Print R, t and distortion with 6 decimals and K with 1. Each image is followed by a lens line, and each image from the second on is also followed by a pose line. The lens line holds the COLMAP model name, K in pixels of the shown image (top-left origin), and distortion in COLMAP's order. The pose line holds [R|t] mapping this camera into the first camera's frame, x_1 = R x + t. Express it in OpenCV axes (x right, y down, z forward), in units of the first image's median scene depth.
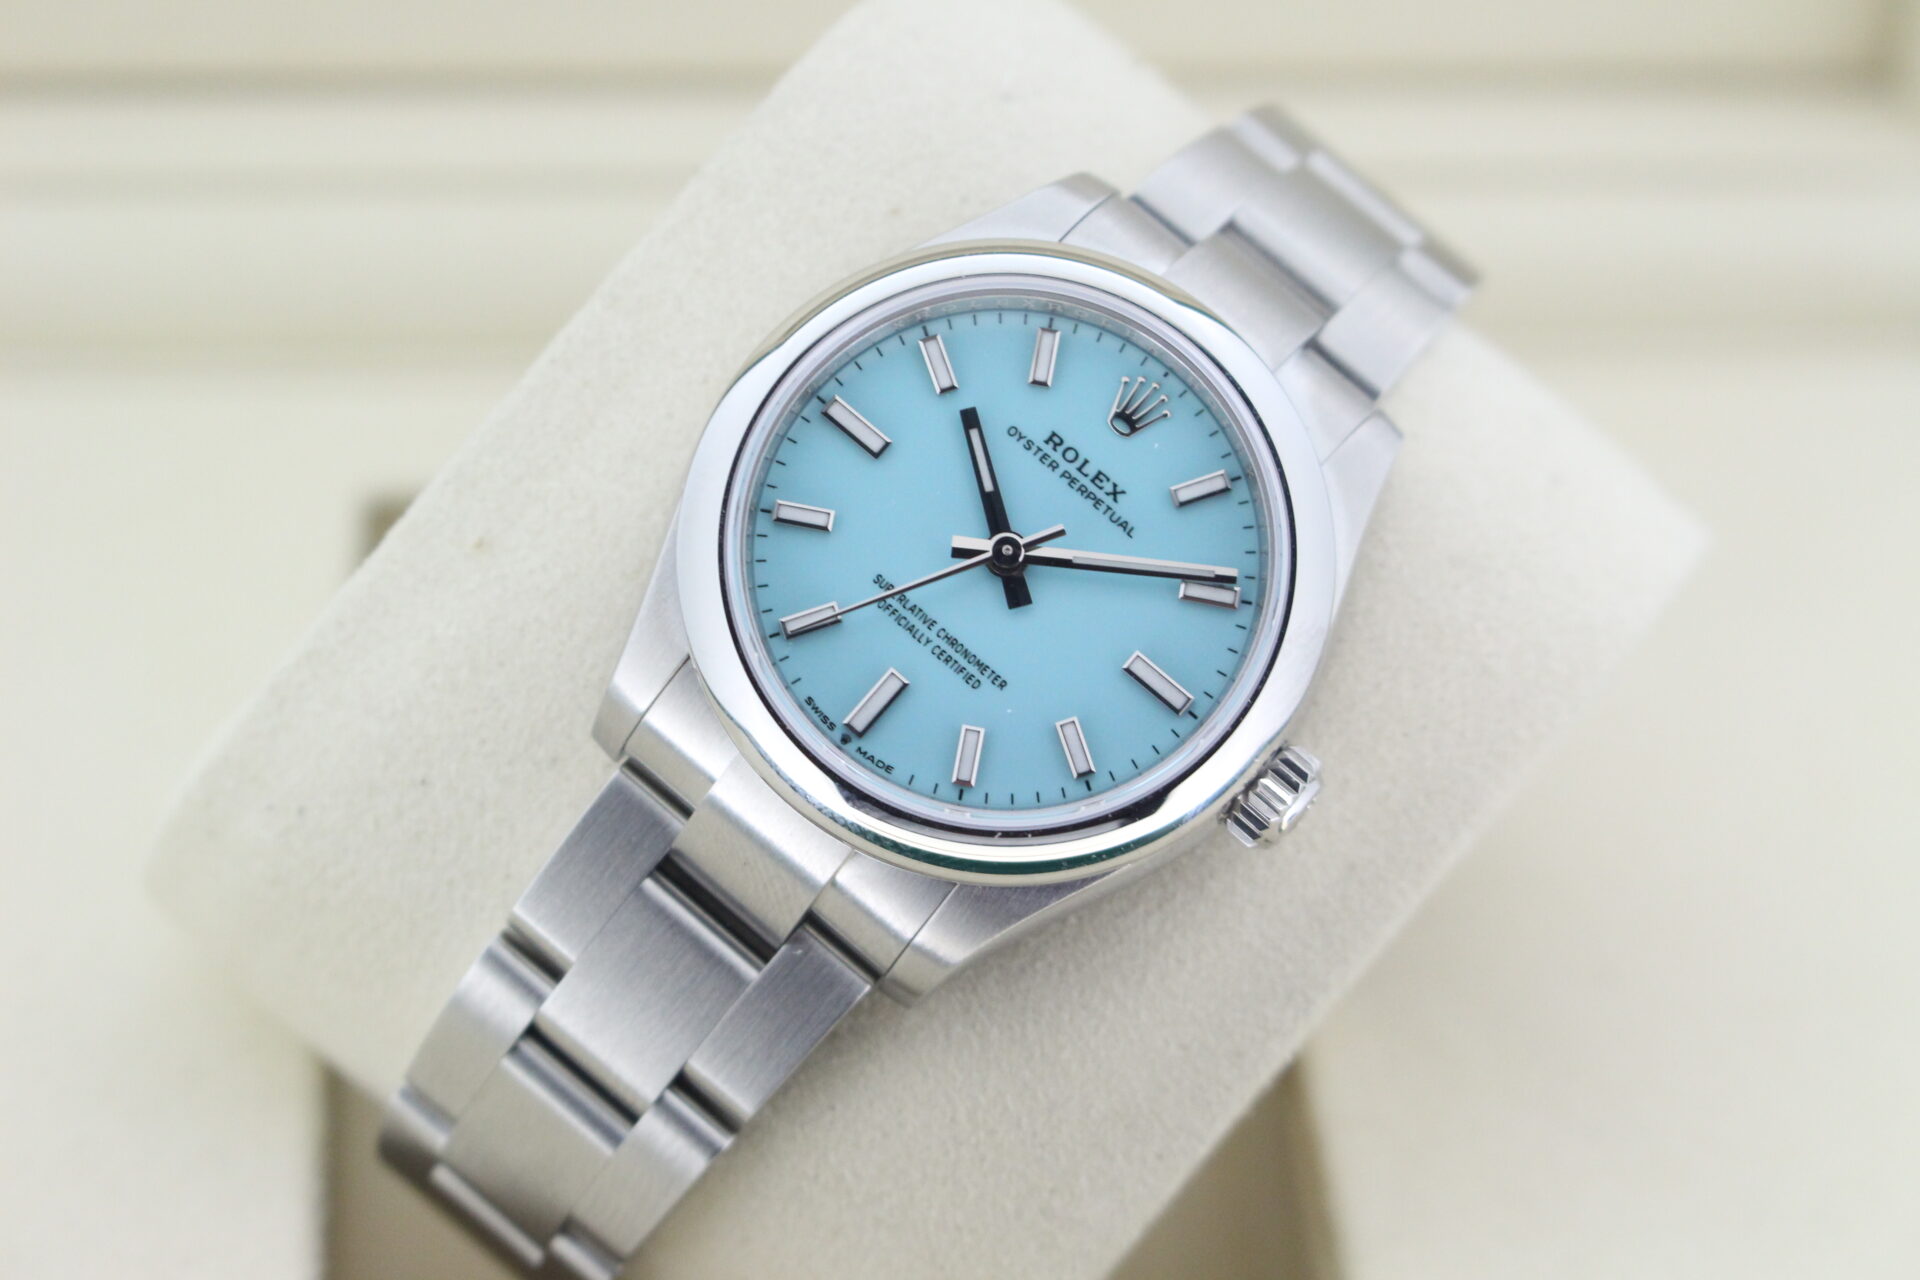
lens RADIAL K [[4670.7, 0, 960.0], [0, 4670.7, 640.0], [0, 0, 1]] dist [-0.116181, -0.200420]
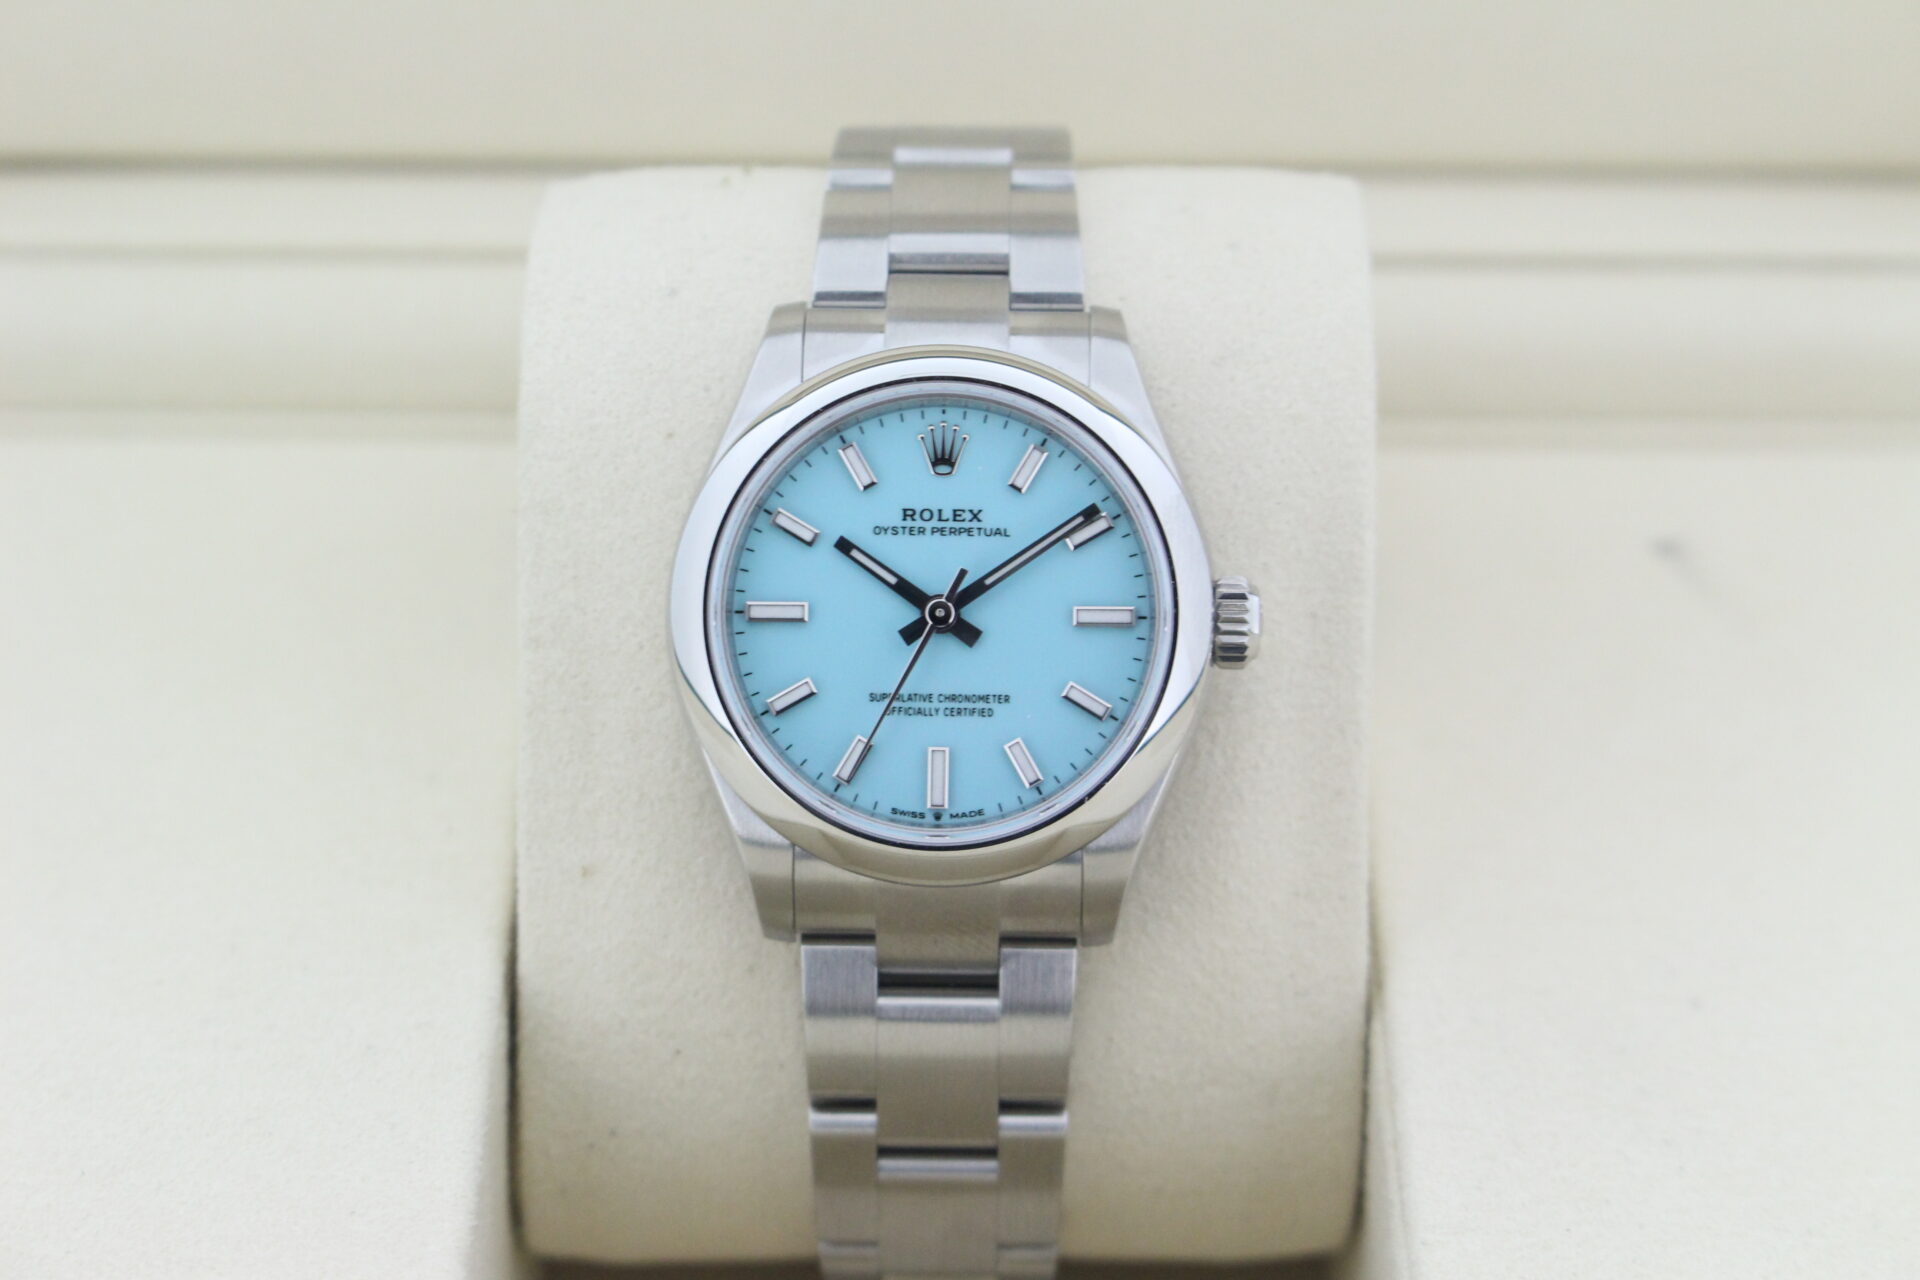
lens RADIAL K [[4879.9, 0, 960.0], [0, 4879.9, 640.0], [0, 0, 1]] dist [0.134152, 0.201171]
pose [[0.766985, -0.641660, 0.002709, 0.006091], [0.636981, 0.761887, 0.117404, -0.157996], [-0.077397, -0.088321, 0.993081, -0.260110]]
